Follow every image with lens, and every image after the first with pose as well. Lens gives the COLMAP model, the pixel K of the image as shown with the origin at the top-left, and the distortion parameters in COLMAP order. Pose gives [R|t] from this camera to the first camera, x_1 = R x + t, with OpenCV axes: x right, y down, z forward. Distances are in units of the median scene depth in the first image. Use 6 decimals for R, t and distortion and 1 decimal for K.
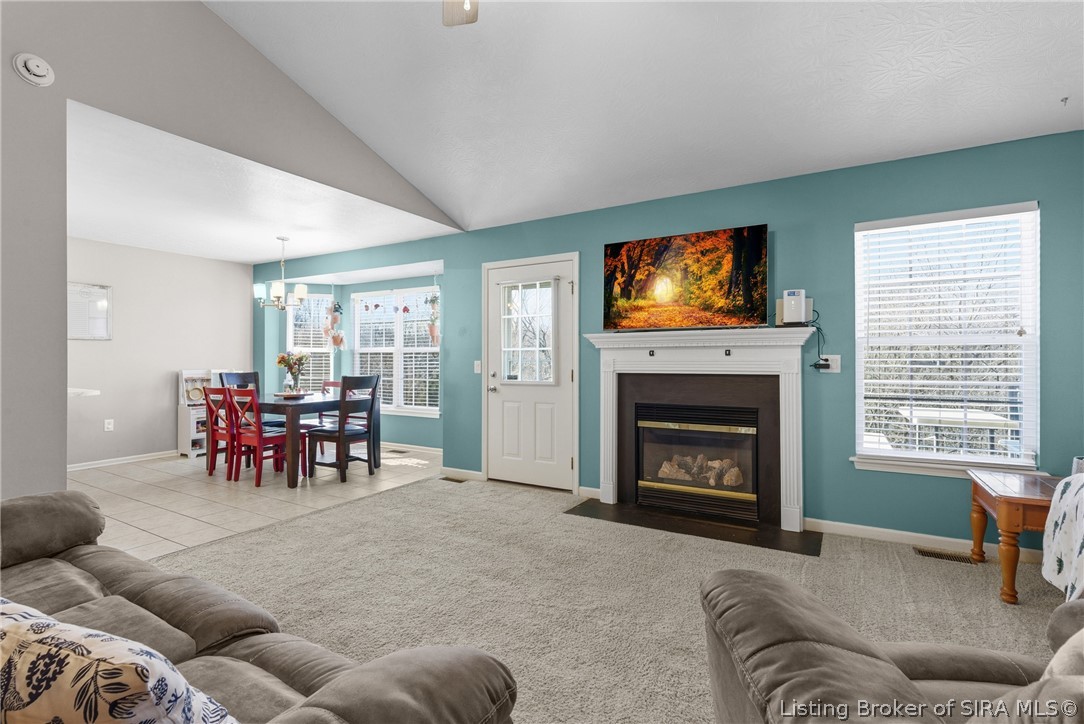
lens RADIAL K [[499.2, 0, 541.0], [0, 499.2, 356.9], [0, 0, 1]] dist [0.009129, -0.000634]
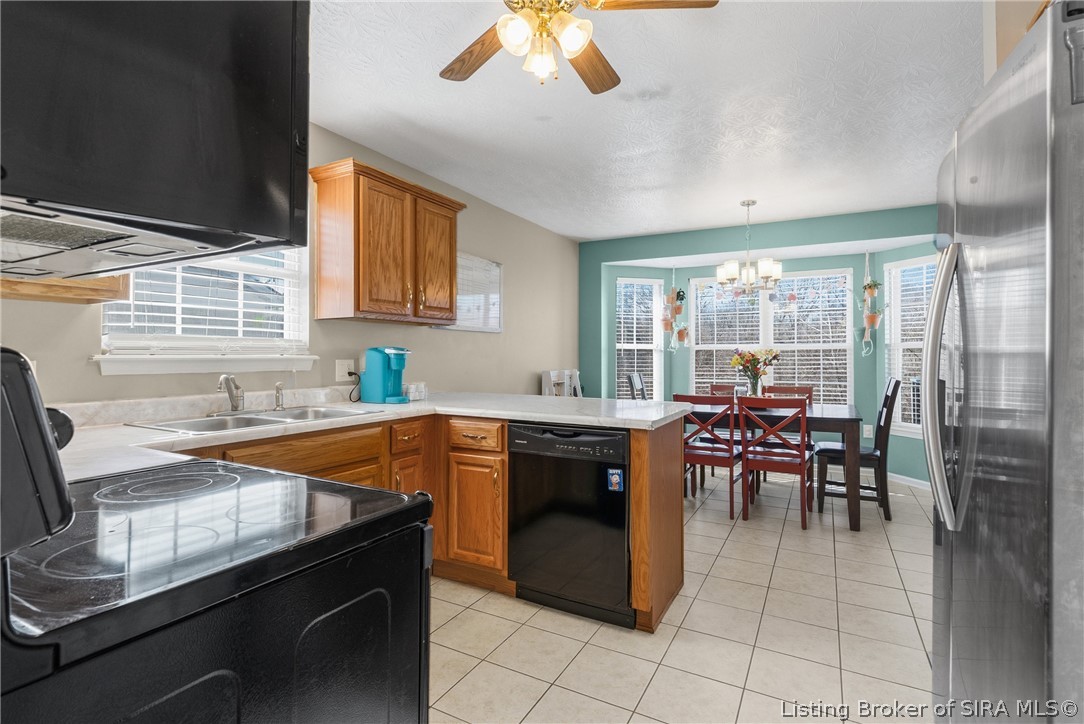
lens RADIAL K [[499.2, 0, 545.3], [0, 499.2, 363.7], [0, 0, 1]] dist [0.009129, -0.000634]
pose [[0.999926, -0.000454, 0.012144, -0.732411], [0.000239, 0.999843, 0.017737, 0.000578], [-0.012150, -0.017733, 0.999769, 0.207460]]
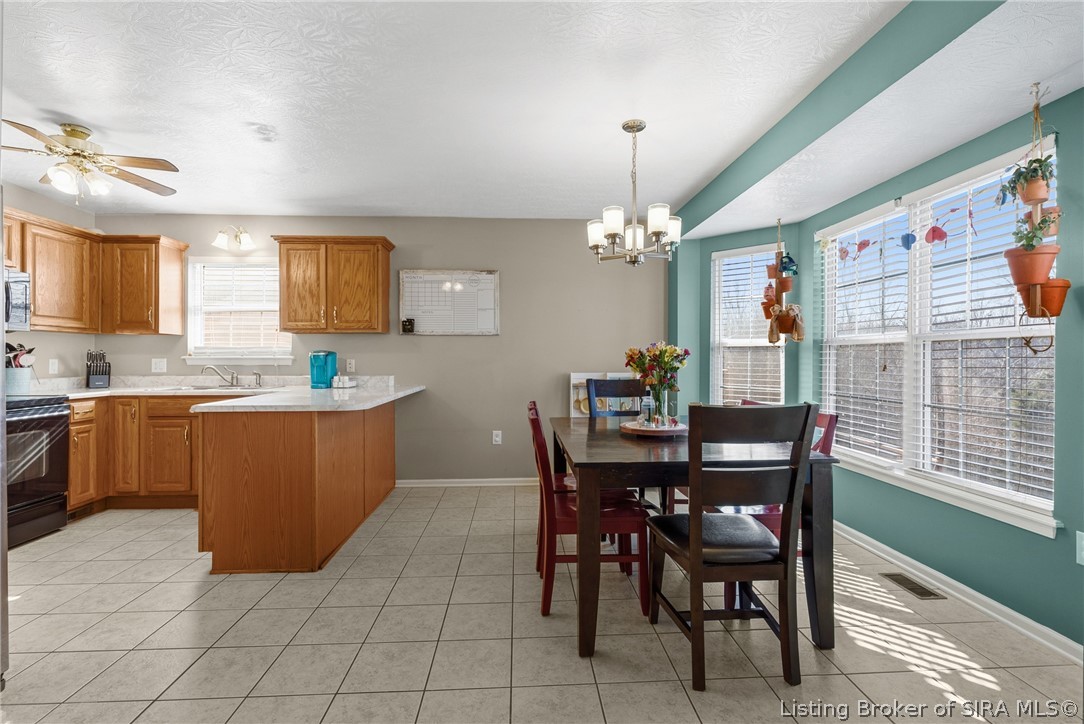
lens RADIAL K [[499.2, 0, 544.6], [0, 499.2, 358.3], [0, 0, 1]] dist [0.009129, -0.000634]
pose [[0.549763, -0.000079, -0.835321, -0.115850], [0.001681, 0.999998, 0.001012, 0.003847], [0.835319, -0.001961, 0.549762, 0.560007]]
